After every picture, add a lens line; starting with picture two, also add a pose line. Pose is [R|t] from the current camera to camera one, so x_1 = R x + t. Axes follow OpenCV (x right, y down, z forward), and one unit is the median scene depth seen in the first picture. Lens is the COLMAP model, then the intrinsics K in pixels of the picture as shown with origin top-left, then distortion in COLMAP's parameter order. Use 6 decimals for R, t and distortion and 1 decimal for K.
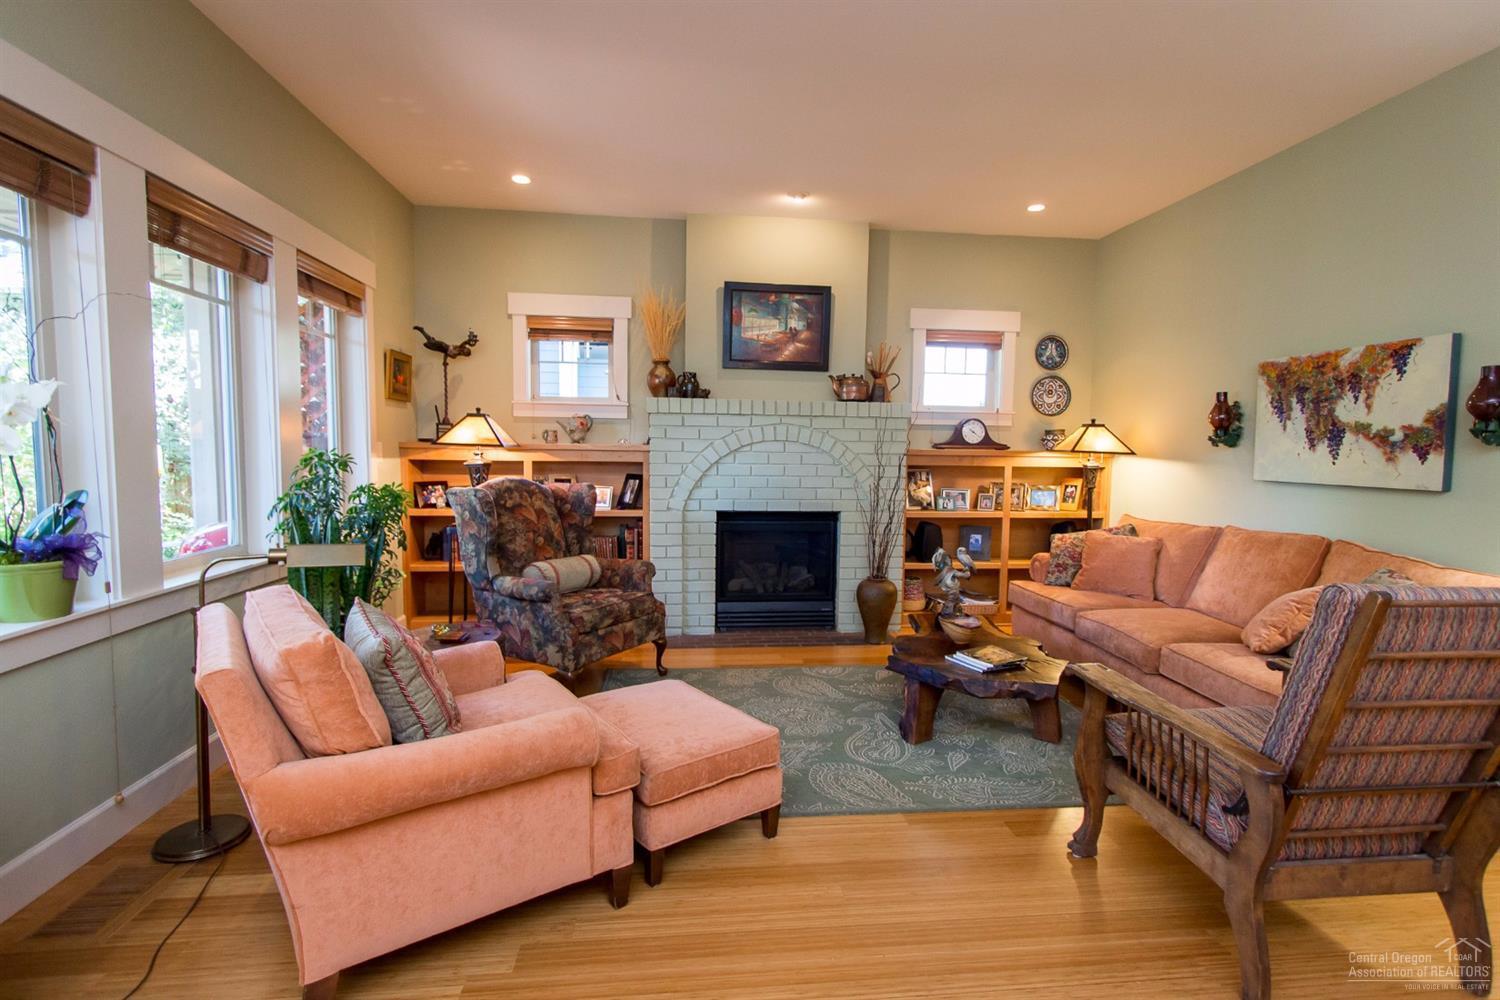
lens RADIAL K [[706.2, 0, 756.8], [0, 706.2, 499.2], [0, 0, 1]] dist [0.013862, -0.005396]
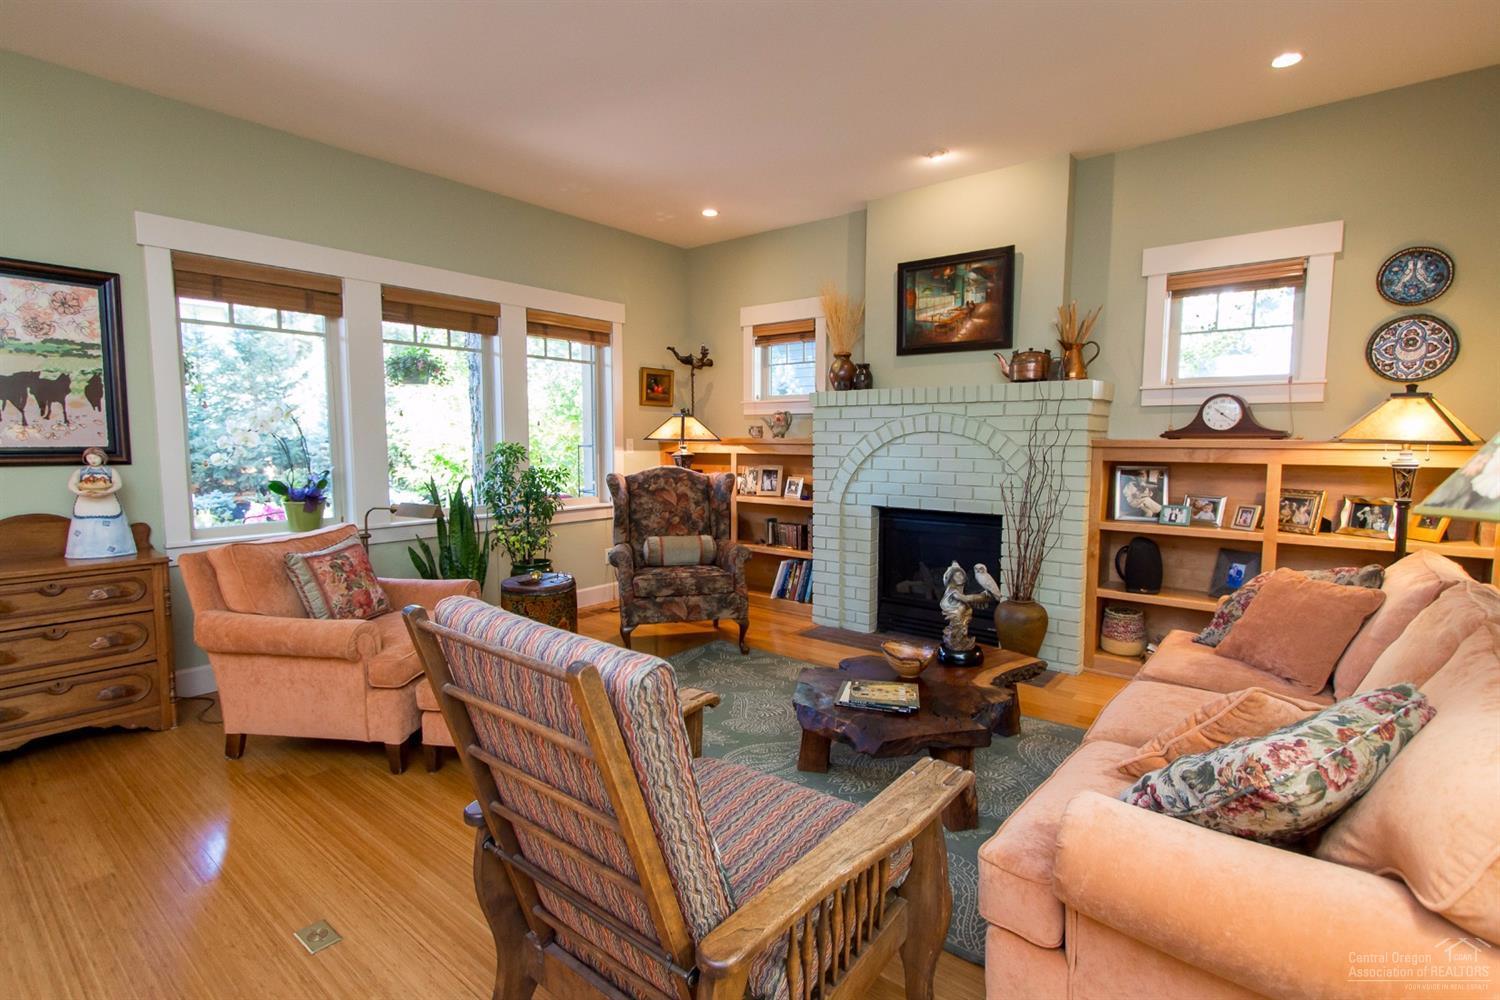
lens RADIAL K [[706.2, 0, 756.7], [0, 706.2, 497.7], [0, 0, 1]] dist [0.013862, -0.005396]
pose [[0.709167, 0.047681, -0.703426, 0.495798], [-0.044720, 0.998744, 0.022613, -0.009117], [0.703621, 0.015420, 0.710408, 0.200364]]
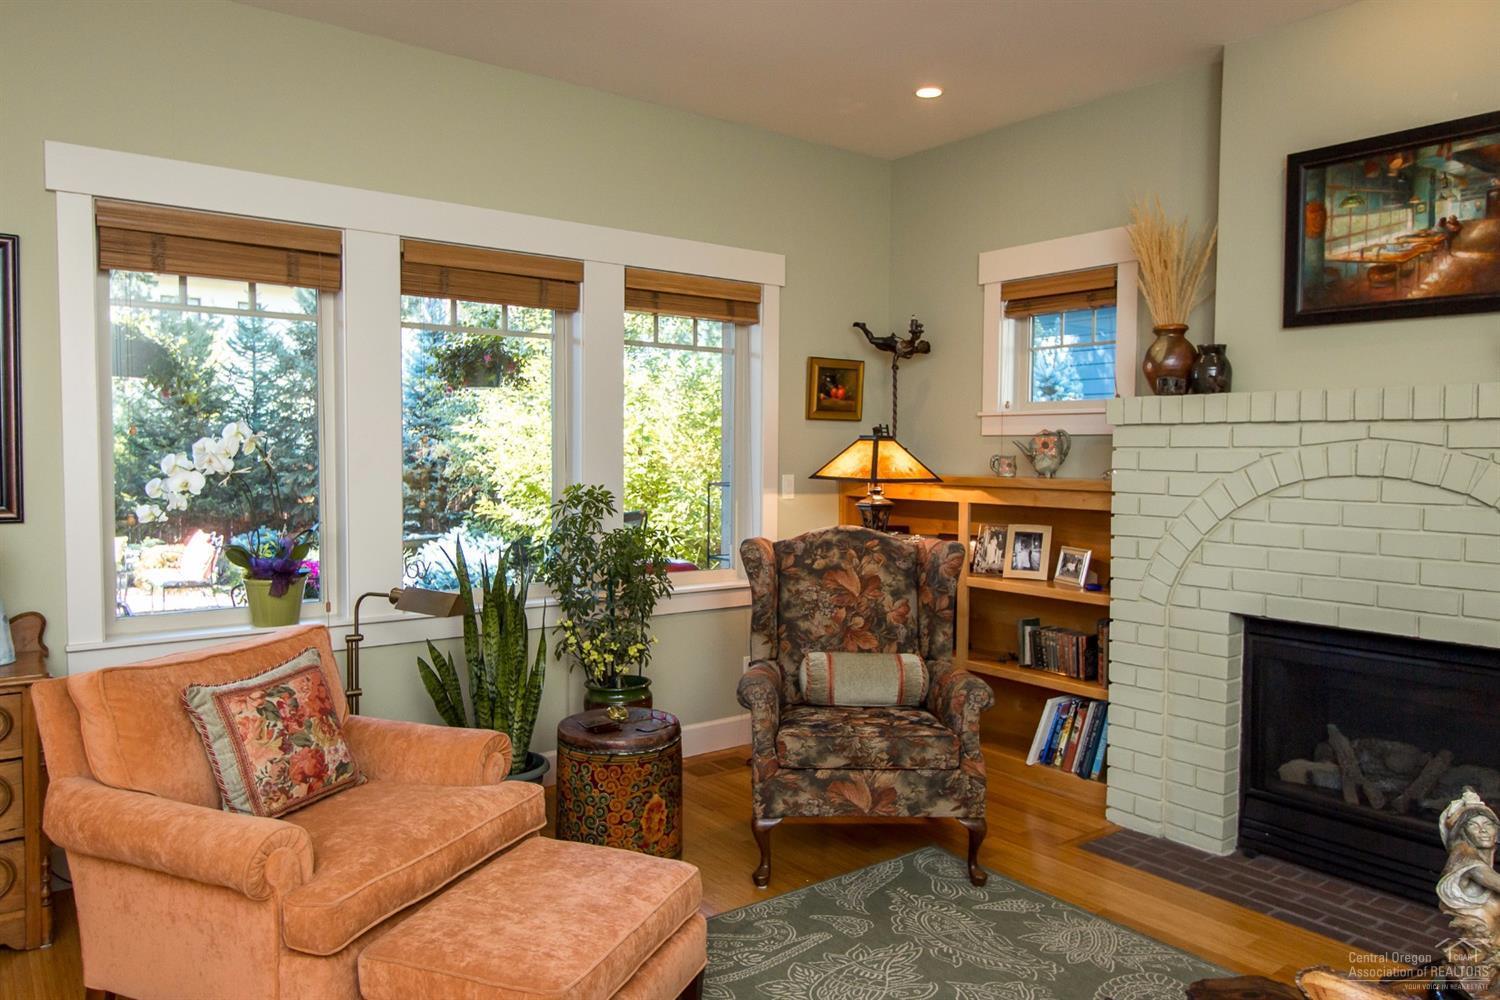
lens RADIAL K [[1030.5, 0, 743.9], [0, 1030.5, 498.4], [0, 0, 1]] dist [0.007391, -0.004966]
pose [[0.518684, 0.028991, -0.854474, 0.381618], [-0.063629, 0.997962, -0.004765, -0.038701], [0.852595, 0.056841, 0.519472, 0.306535]]
